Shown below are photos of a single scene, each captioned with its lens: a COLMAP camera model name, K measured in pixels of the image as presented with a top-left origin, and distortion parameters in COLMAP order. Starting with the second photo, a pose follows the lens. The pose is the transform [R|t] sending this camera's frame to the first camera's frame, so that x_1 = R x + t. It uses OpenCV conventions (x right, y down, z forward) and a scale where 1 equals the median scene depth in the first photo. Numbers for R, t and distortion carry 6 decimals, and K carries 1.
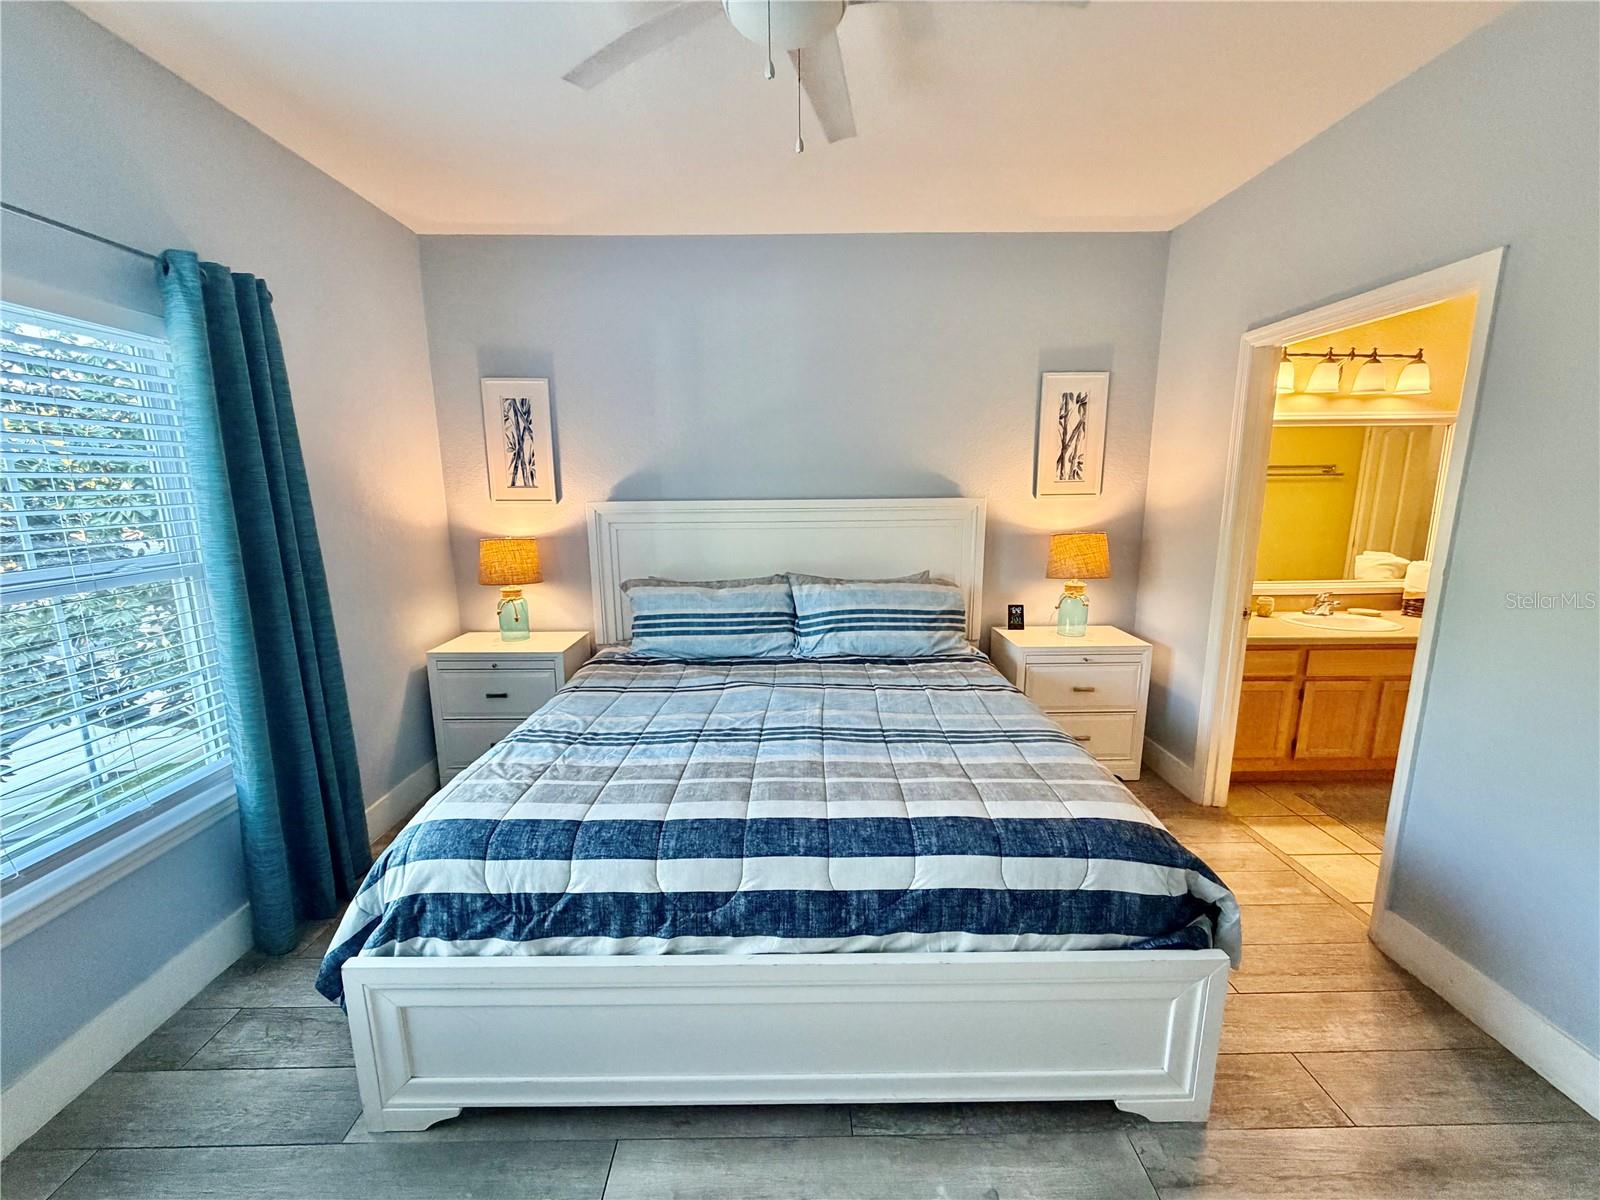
lens RADIAL K [[635.0, 0, 796.4], [0, 635.0, 602.2], [0, 0, 1]] dist [0.000540, -0.000176]
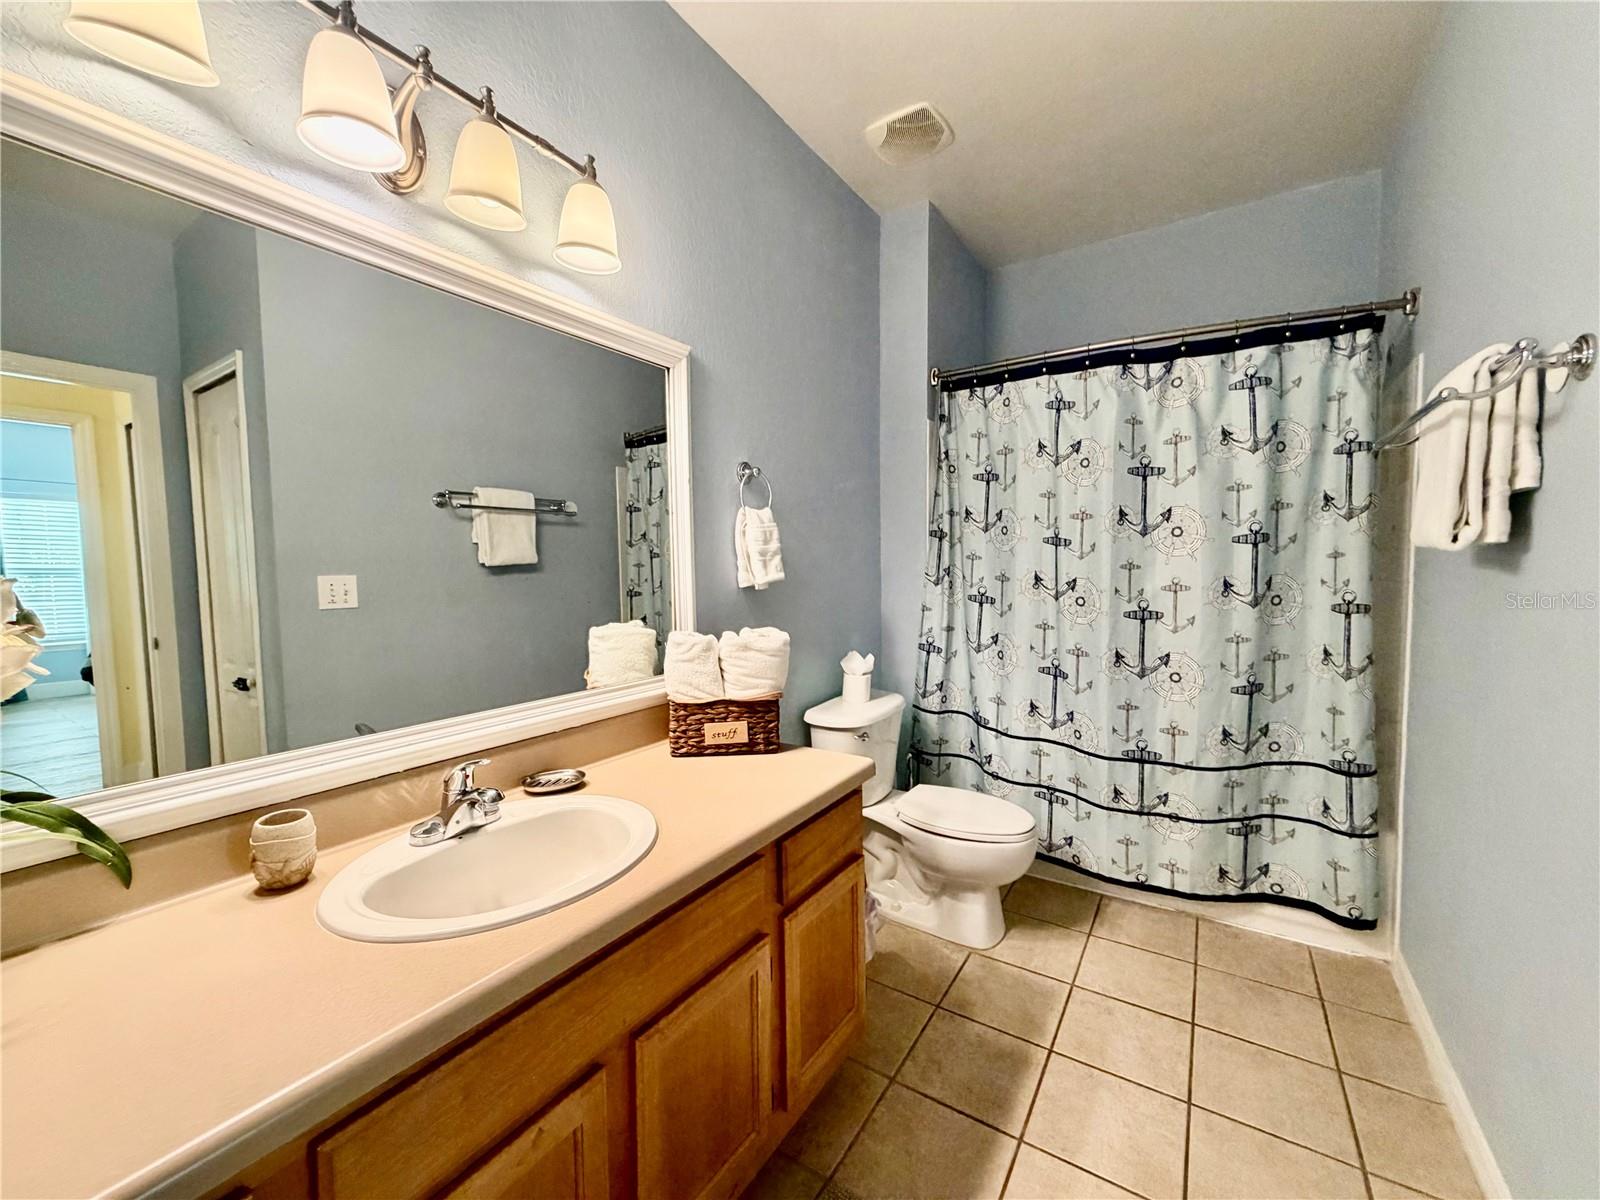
lens RADIAL K [[635.0, 0, 796.4], [0, 635.0, 602.2], [0, 0, 1]] dist [0.000540, -0.000176]
pose [[0.558673, -0.053286, 0.827674, 0.733349], [0.157149, 0.986658, -0.042553, -0.064059], [-0.814364, 0.153842, 0.559593, 0.737084]]
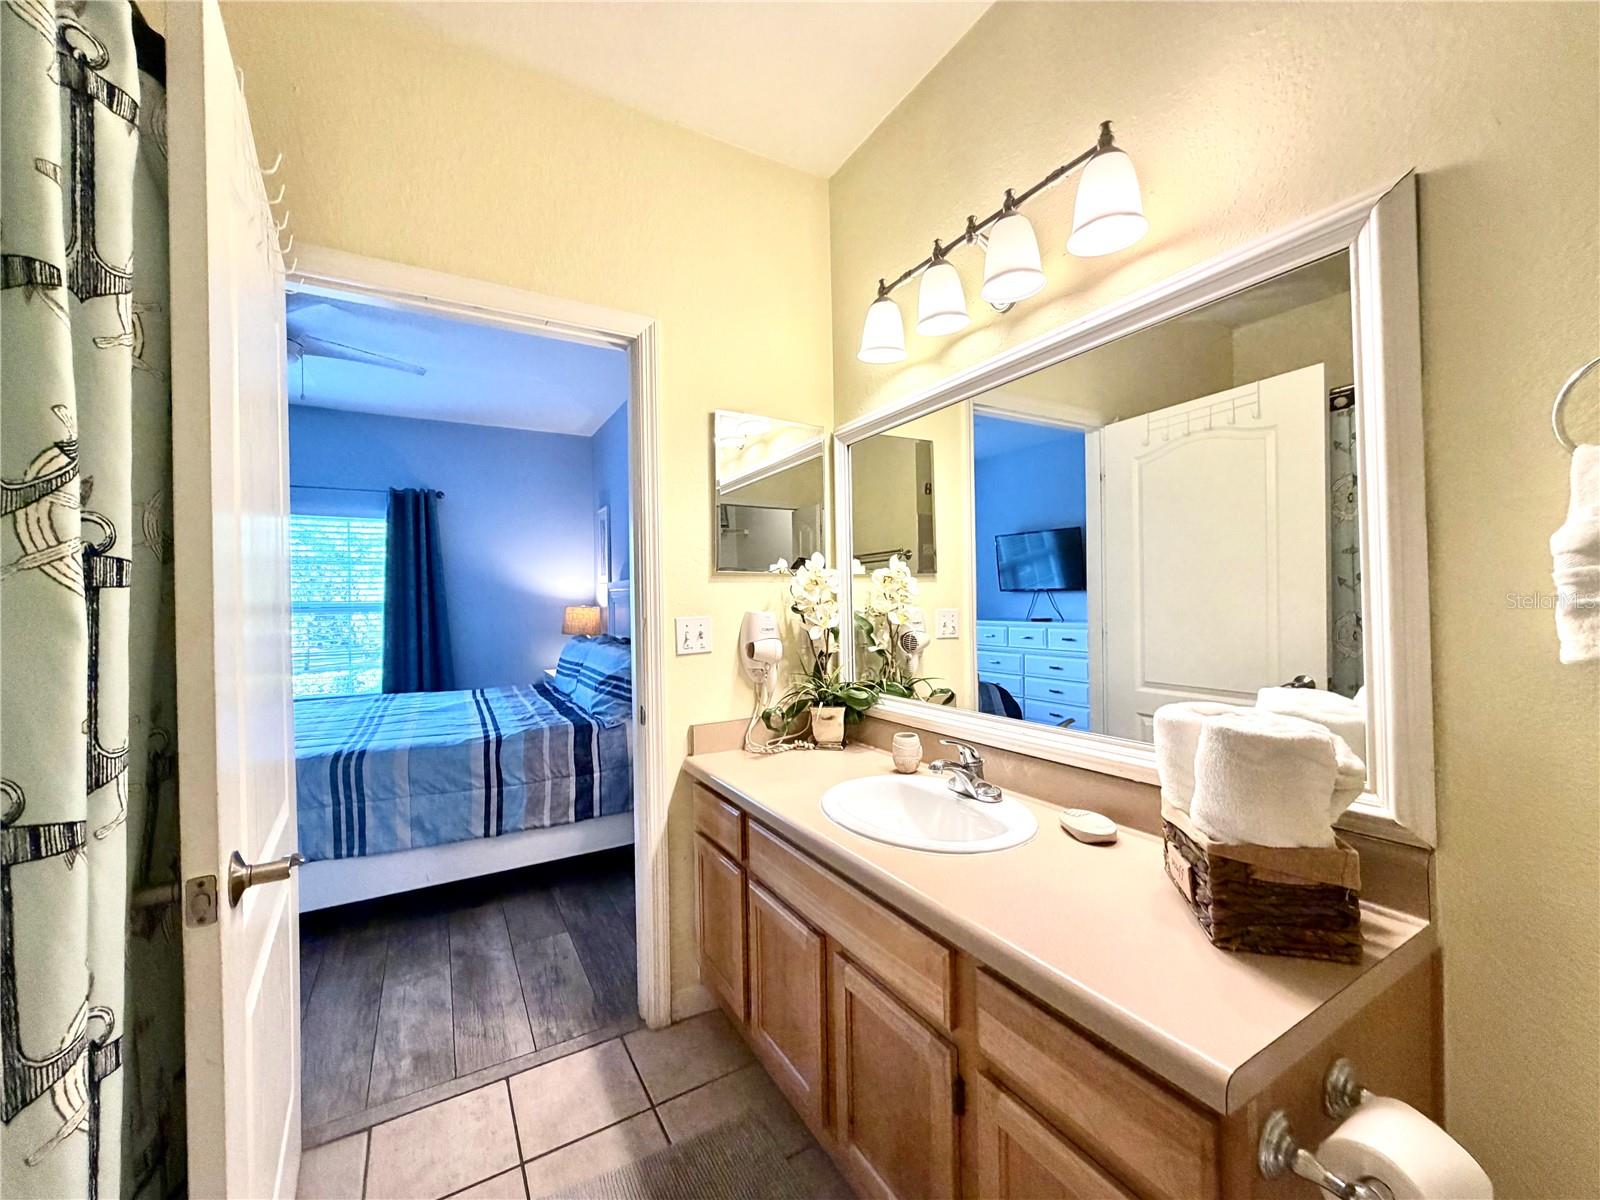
lens RADIAL K [[635.0, 0, 796.4], [0, 635.0, 602.2], [0, 0, 1]] dist [0.000540, -0.000176]
pose [[0.494051, -0.000926, -0.869433, 1.298746], [-0.142748, 0.986343, -0.082166, -0.063158], [0.857635, 0.164704, 0.487171, 0.750516]]
